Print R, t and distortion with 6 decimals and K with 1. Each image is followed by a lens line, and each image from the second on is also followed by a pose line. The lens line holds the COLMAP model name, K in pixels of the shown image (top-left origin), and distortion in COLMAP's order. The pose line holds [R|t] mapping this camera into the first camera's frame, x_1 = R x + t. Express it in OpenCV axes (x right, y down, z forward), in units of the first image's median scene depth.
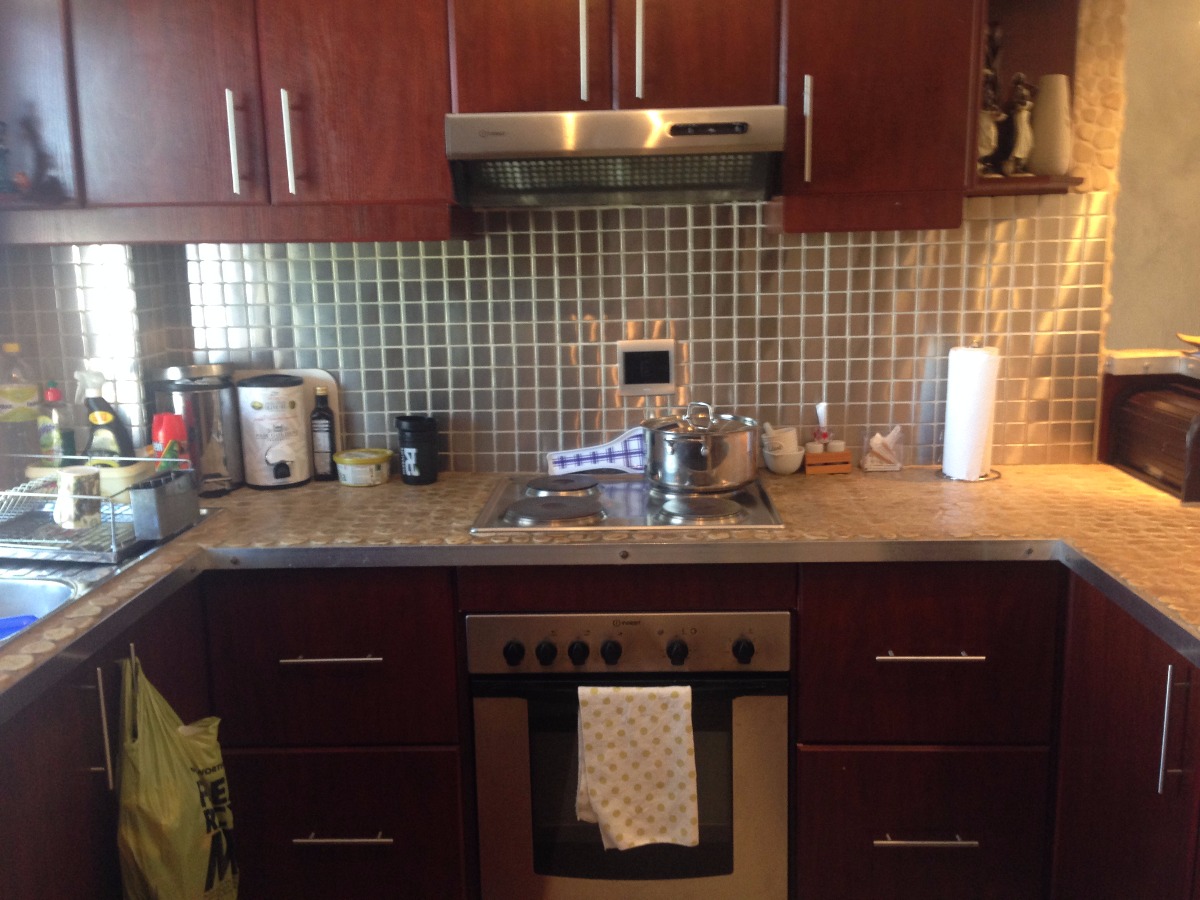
lens RADIAL K [[1127.3, 0, 597.8], [0, 1127.3, 443.2], [0, 0, 1]] dist [0.051718, 0.000000]
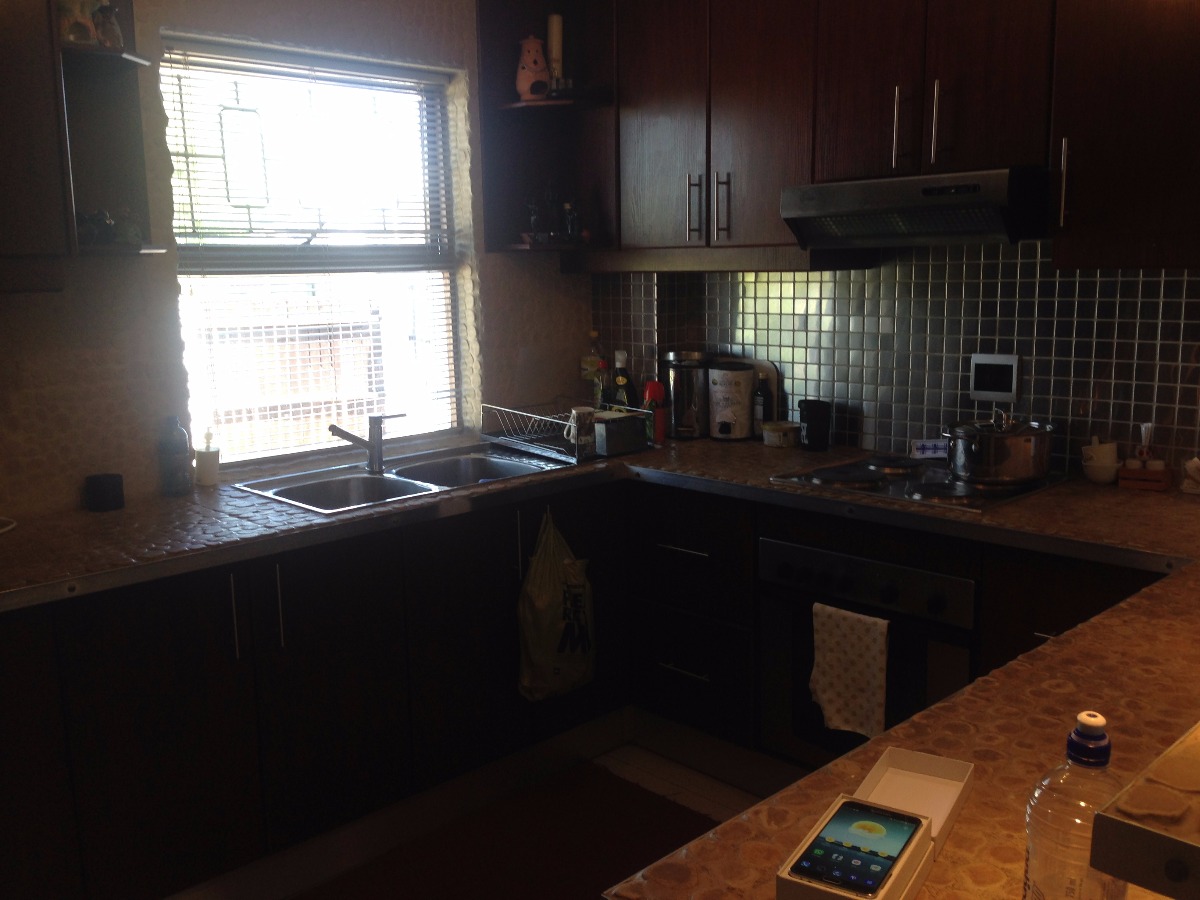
lens RADIAL K [[1127.3, 0, 604.3], [0, 1127.3, 452.2], [0, 0, 1]] dist [0.051718, 0.000000]
pose [[0.713821, 0.125004, -0.689081, 0.630945], [-0.117666, 0.991361, 0.057948, -0.011656], [0.690372, 0.039717, 0.722363, -0.149027]]
